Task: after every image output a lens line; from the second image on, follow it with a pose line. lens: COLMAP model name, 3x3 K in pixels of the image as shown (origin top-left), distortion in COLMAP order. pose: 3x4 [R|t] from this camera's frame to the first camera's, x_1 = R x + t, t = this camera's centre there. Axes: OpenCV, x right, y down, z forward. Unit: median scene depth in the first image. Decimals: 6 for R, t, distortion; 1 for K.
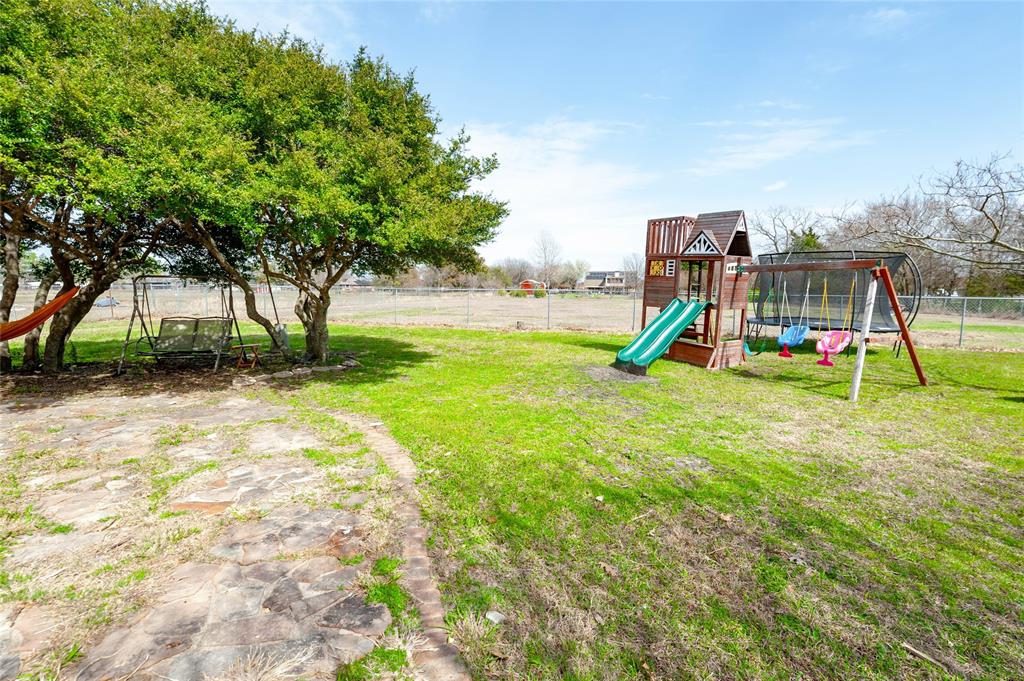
lens RADIAL K [[437.4, 0, 511.2], [0, 437.4, 338.5], [0, 0, 1]] dist [0.000828, 0.000031]
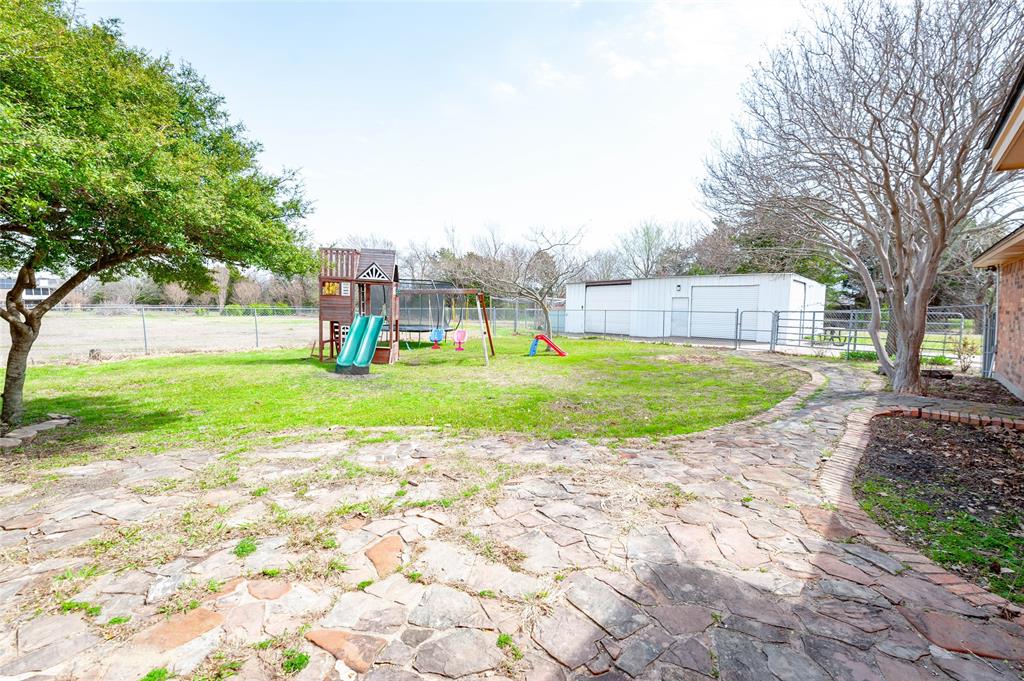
lens RADIAL K [[437.4, 0, 511.9], [0, 437.4, 340.2], [0, 0, 1]] dist [0.000828, 0.000031]
pose [[0.487920, -0.080478, 0.869171, -0.534583], [0.101436, 0.994222, 0.035115, -0.014838], [-0.866975, 0.071032, 0.493264, -0.005566]]
